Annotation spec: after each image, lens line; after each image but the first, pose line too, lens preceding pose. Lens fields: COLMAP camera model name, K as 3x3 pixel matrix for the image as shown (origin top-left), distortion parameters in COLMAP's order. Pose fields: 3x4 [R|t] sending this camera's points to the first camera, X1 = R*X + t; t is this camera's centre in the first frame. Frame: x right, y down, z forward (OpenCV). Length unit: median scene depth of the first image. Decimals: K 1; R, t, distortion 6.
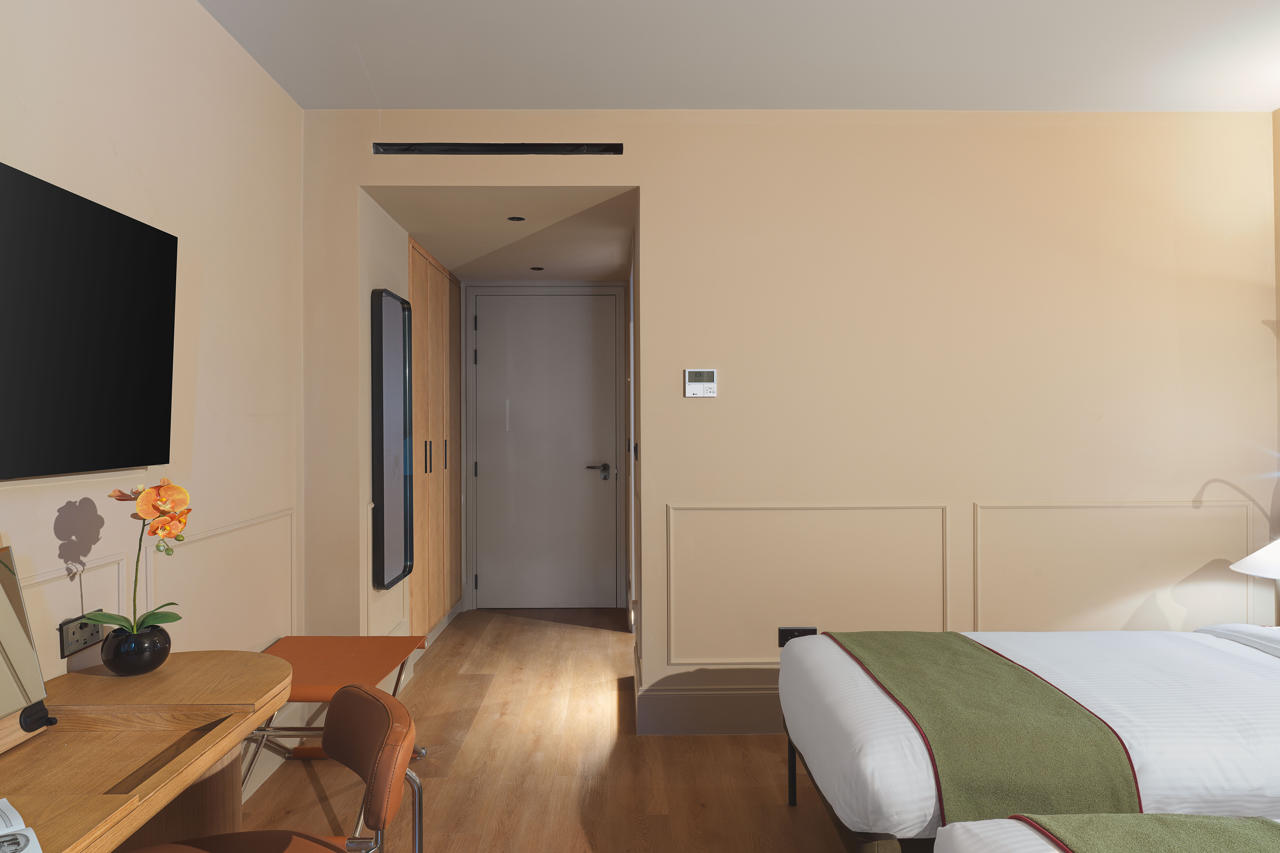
lens RADIAL K [[868.2, 0, 639.5], [0, 868.2, 426.6], [0, 0, 1]] dist [0.011491, 0.000395]
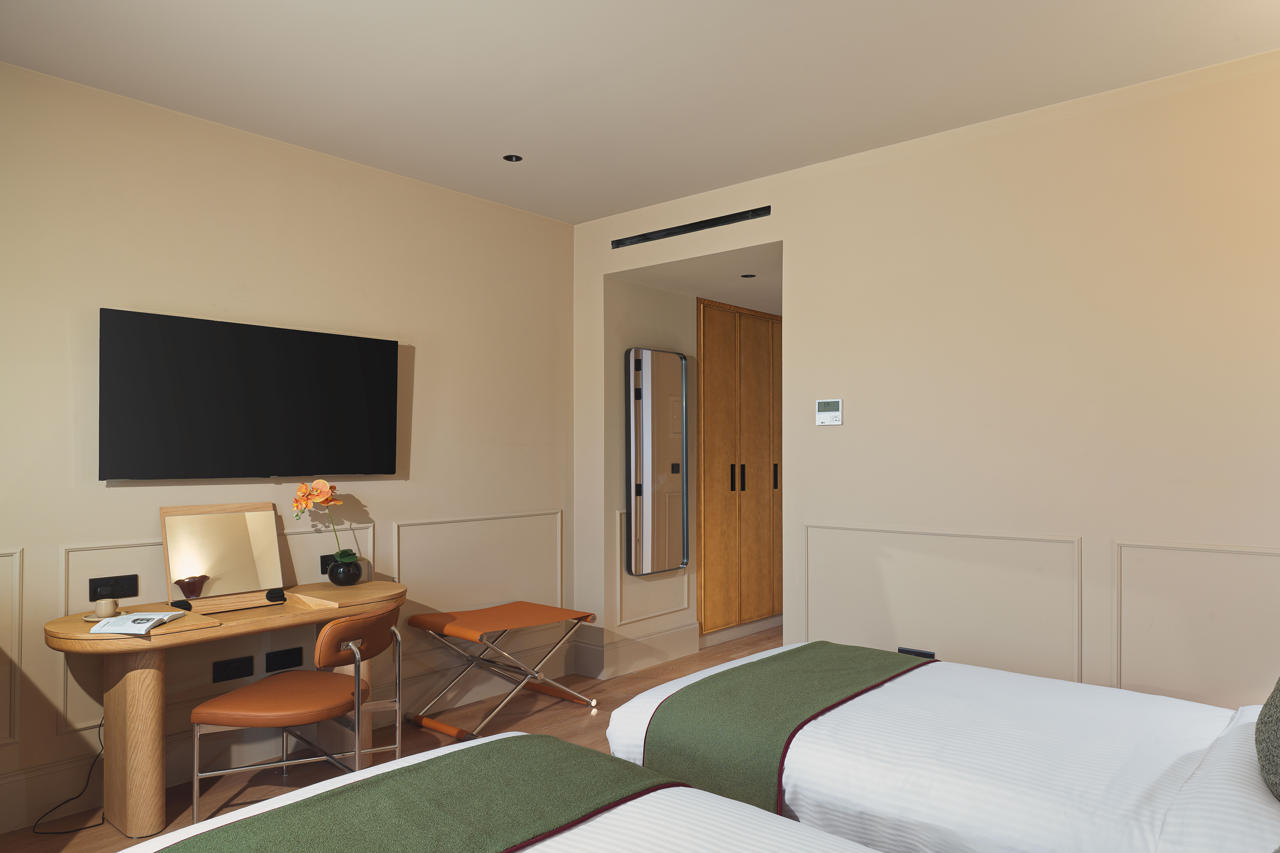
lens RADIAL K [[868.2, 0, 646.7], [0, 868.2, 431.4], [0, 0, 1]] dist [0.011491, 0.000395]
pose [[0.733742, -0.011696, -0.679328, 0.639482], [-0.003925, 0.999762, -0.021453, -0.002333], [0.679417, 0.018407, 0.733522, 0.053249]]
